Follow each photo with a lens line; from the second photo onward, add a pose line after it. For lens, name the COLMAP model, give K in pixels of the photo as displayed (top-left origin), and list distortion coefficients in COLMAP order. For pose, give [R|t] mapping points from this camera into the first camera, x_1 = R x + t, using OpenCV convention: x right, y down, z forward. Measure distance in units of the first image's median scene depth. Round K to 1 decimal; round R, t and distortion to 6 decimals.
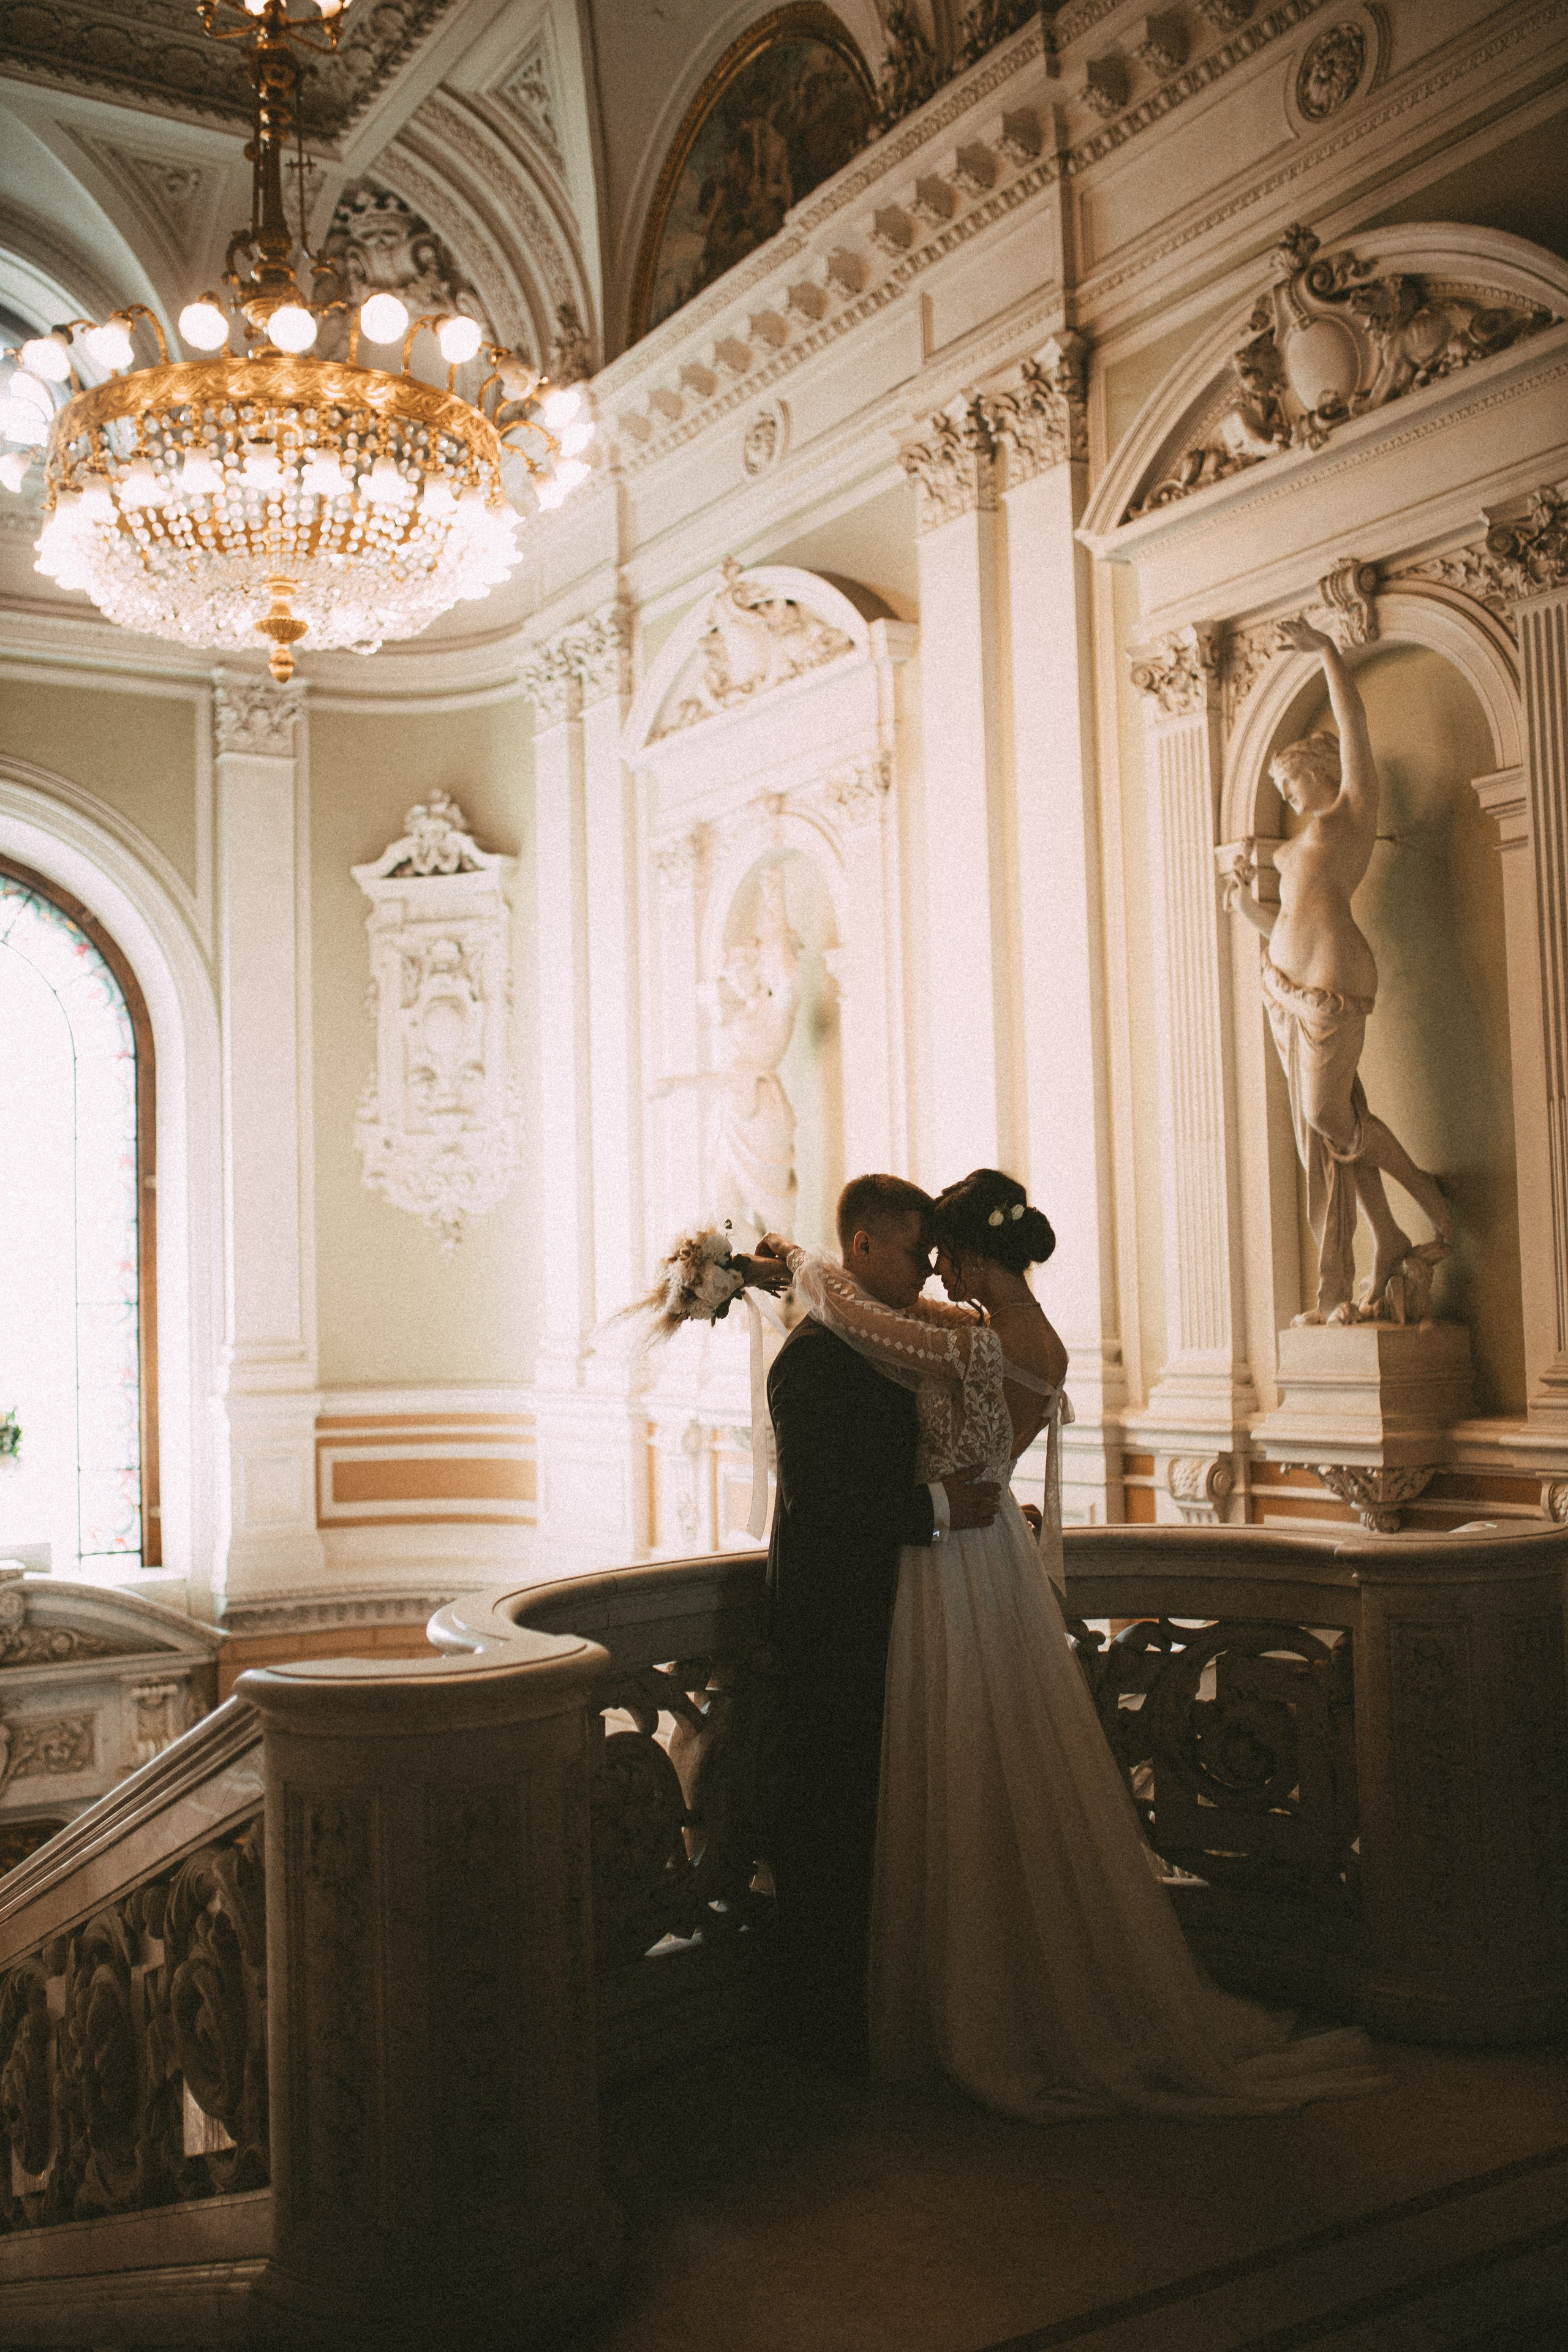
lens RADIAL K [[2244.0, 0, 799.3], [0, 2244.0, 1170.8], [0, 0, 1]] dist [-0.079892, 0.137151]
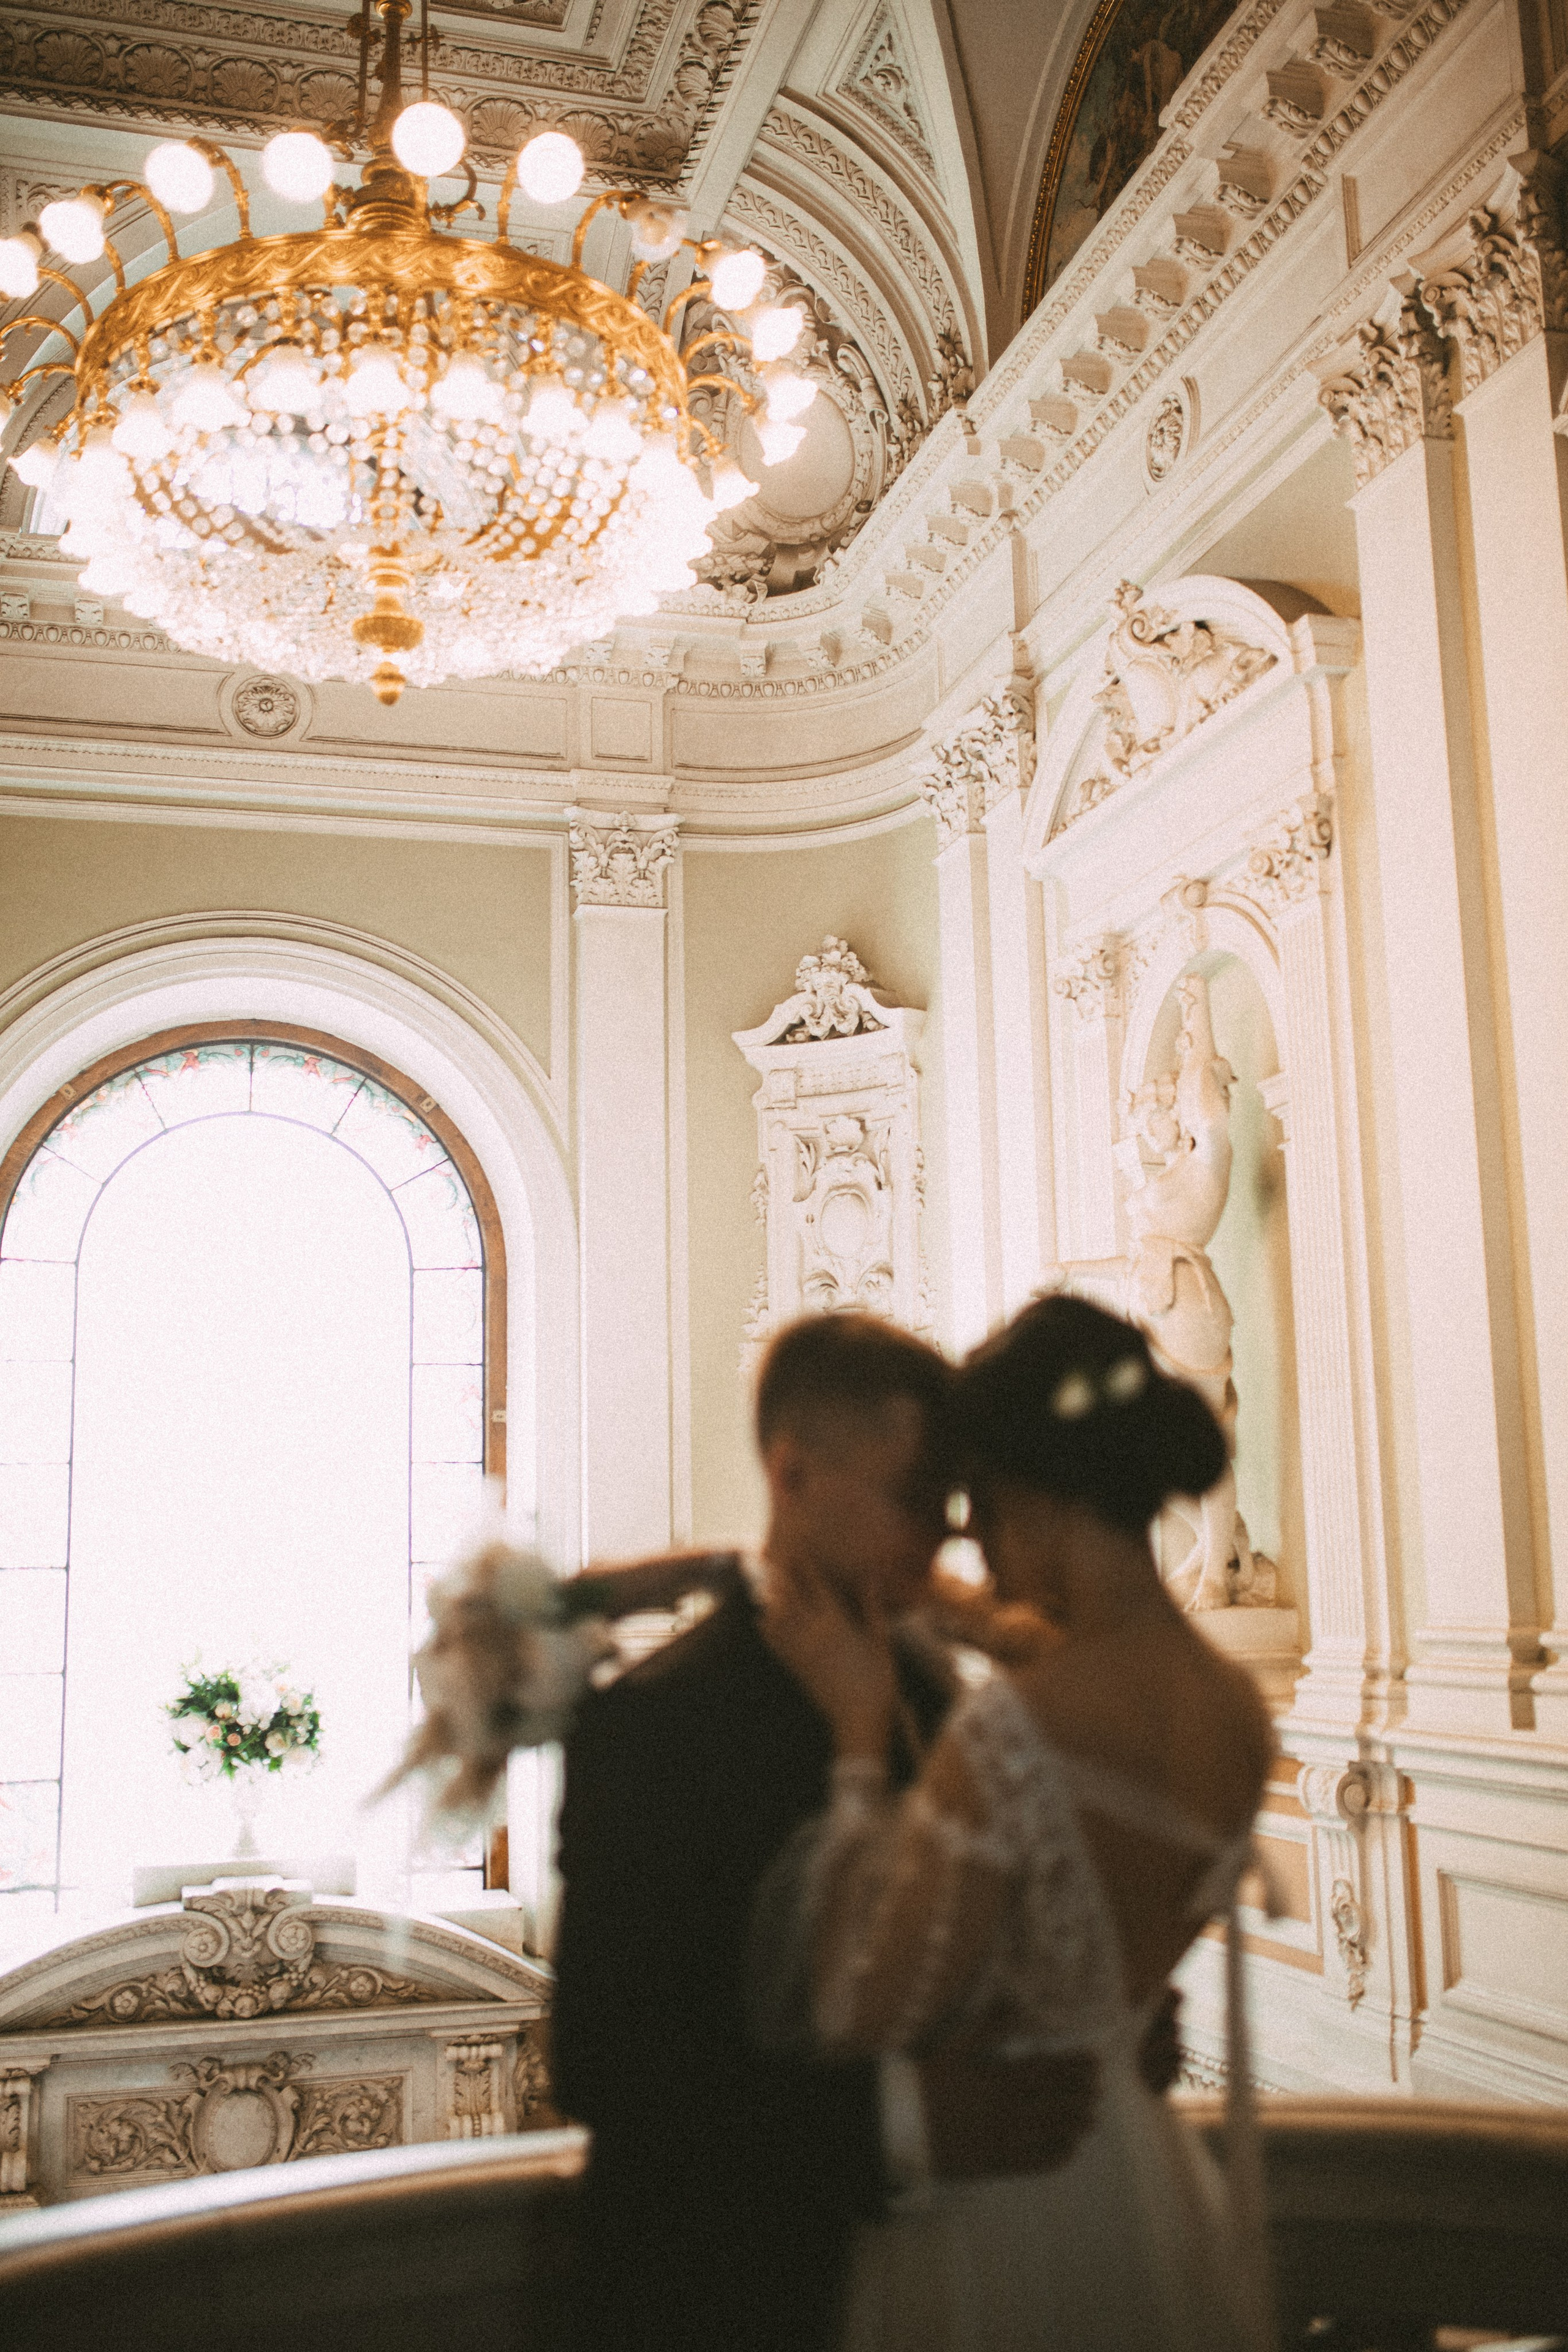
lens RADIAL K [[2333.1, 0, 781.0], [0, 2333.1, 1157.4], [0, 0, 1]] dist [-0.071586, 0.122760]
pose [[0.961869, -0.040325, -0.270522, 0.056315], [0.009886, 0.993551, -0.112950, 0.009143], [0.273332, 0.105969, 0.956065, 0.204775]]
